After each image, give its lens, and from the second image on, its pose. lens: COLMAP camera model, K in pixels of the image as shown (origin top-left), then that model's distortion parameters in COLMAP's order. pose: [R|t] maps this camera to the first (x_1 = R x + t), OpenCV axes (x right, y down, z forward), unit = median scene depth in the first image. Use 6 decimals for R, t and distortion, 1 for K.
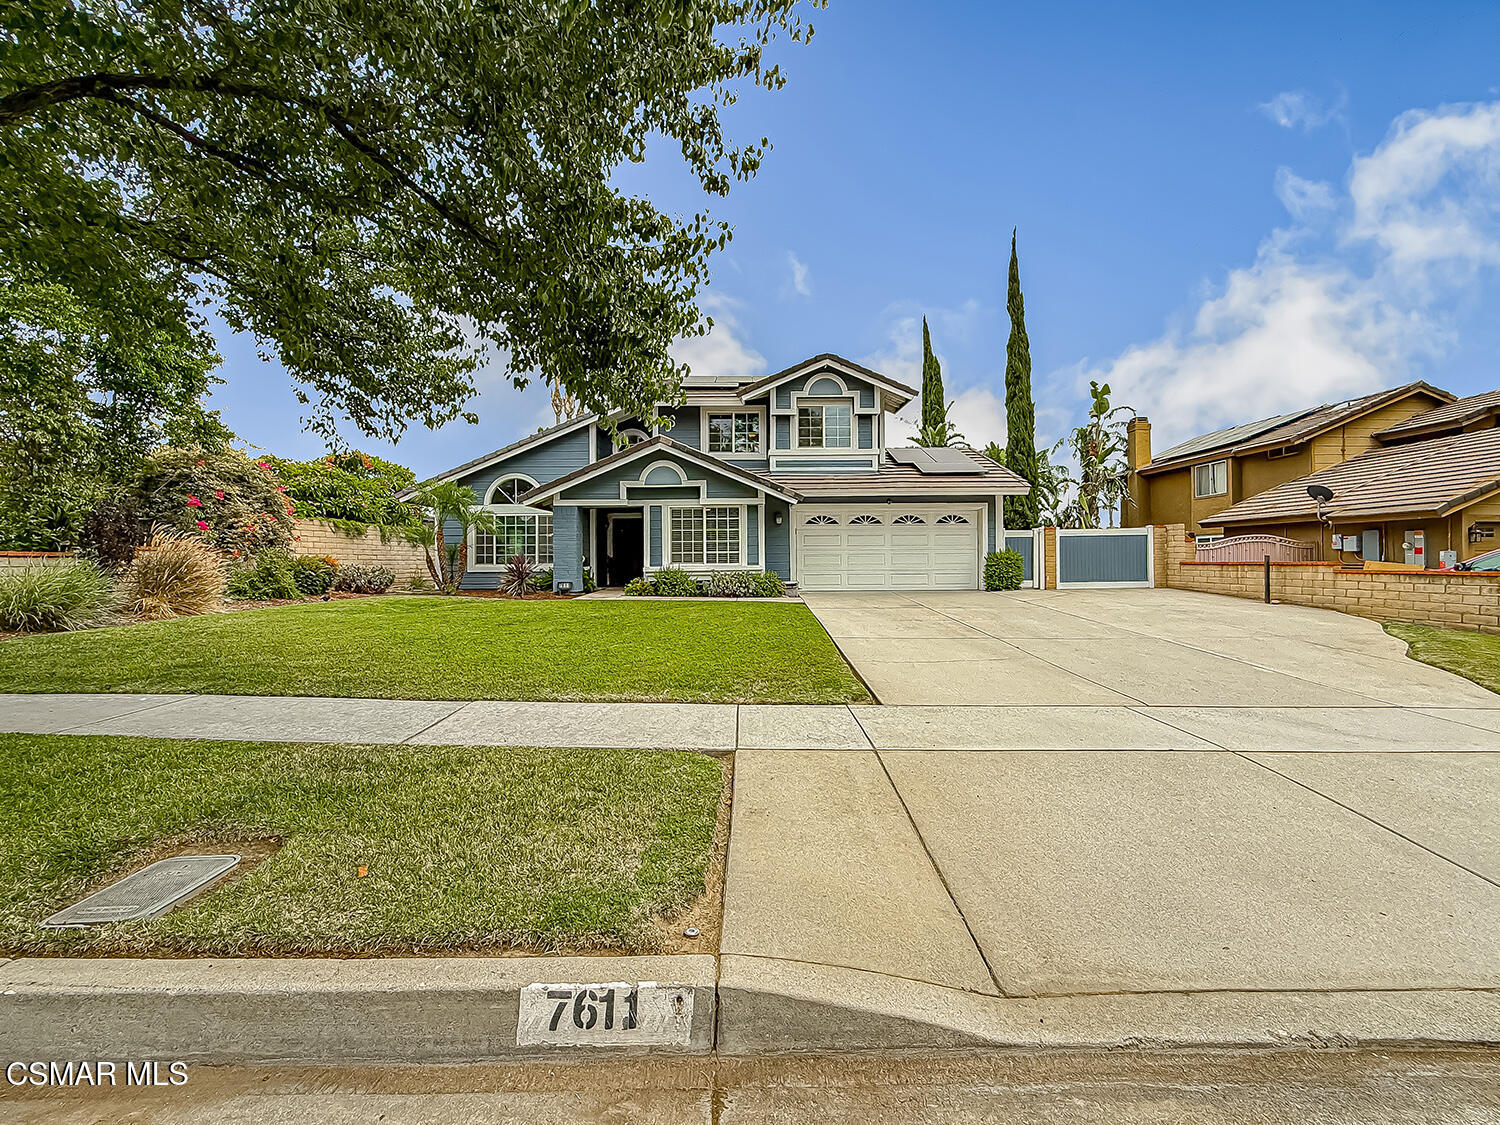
lens RADIAL K [[606.3, 0, 754.7], [0, 606.3, 561.6], [0, 0, 1]] dist [0.001325, -0.000570]
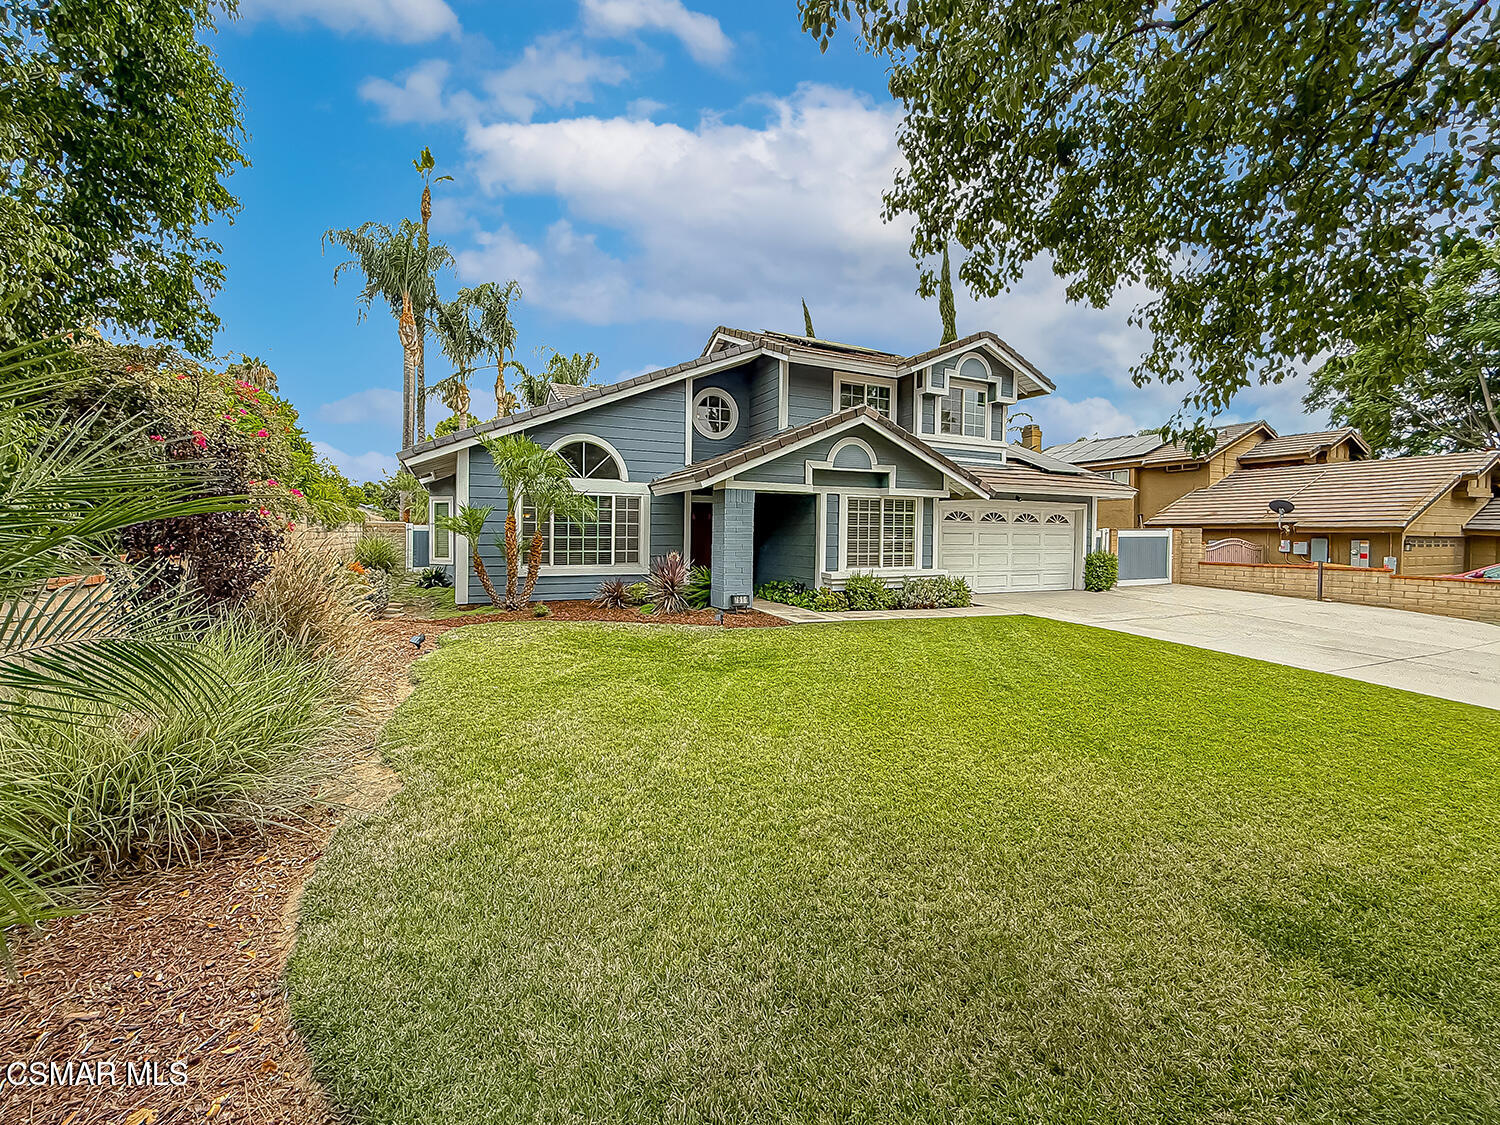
lens RADIAL K [[606.3, 0, 742.4], [0, 606.3, 551.2], [0, 0, 1]] dist [0.001325, -0.000570]
pose [[0.911256, 0.004451, 0.411816, -0.565150], [-0.015016, 0.999636, 0.022422, -0.032283], [-0.411567, -0.026616, 0.910991, 0.316776]]
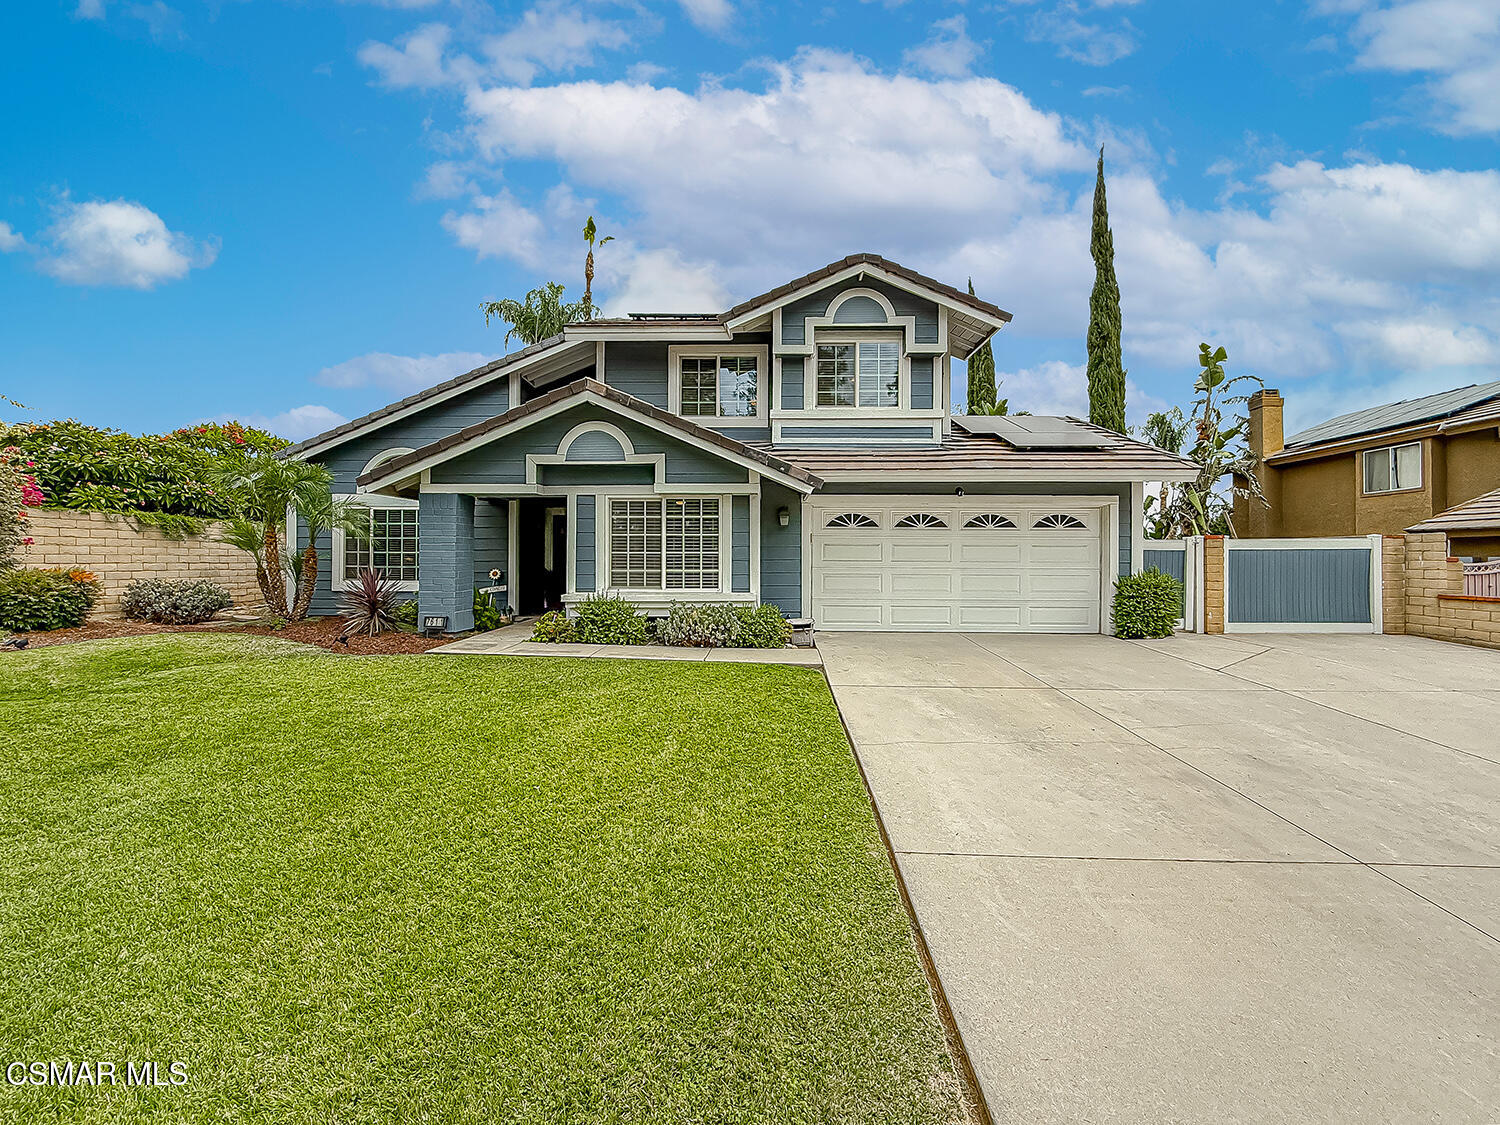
lens RADIAL K [[606.3, 0, 750.7], [0, 606.3, 559.5], [0, 0, 1]] dist [0.001325, -0.000570]
pose [[0.999137, 0.012398, -0.039640, 0.030463], [-0.012478, 0.999921, -0.001786, -0.025485], [0.039615, 0.002279, 0.999212, 0.364408]]
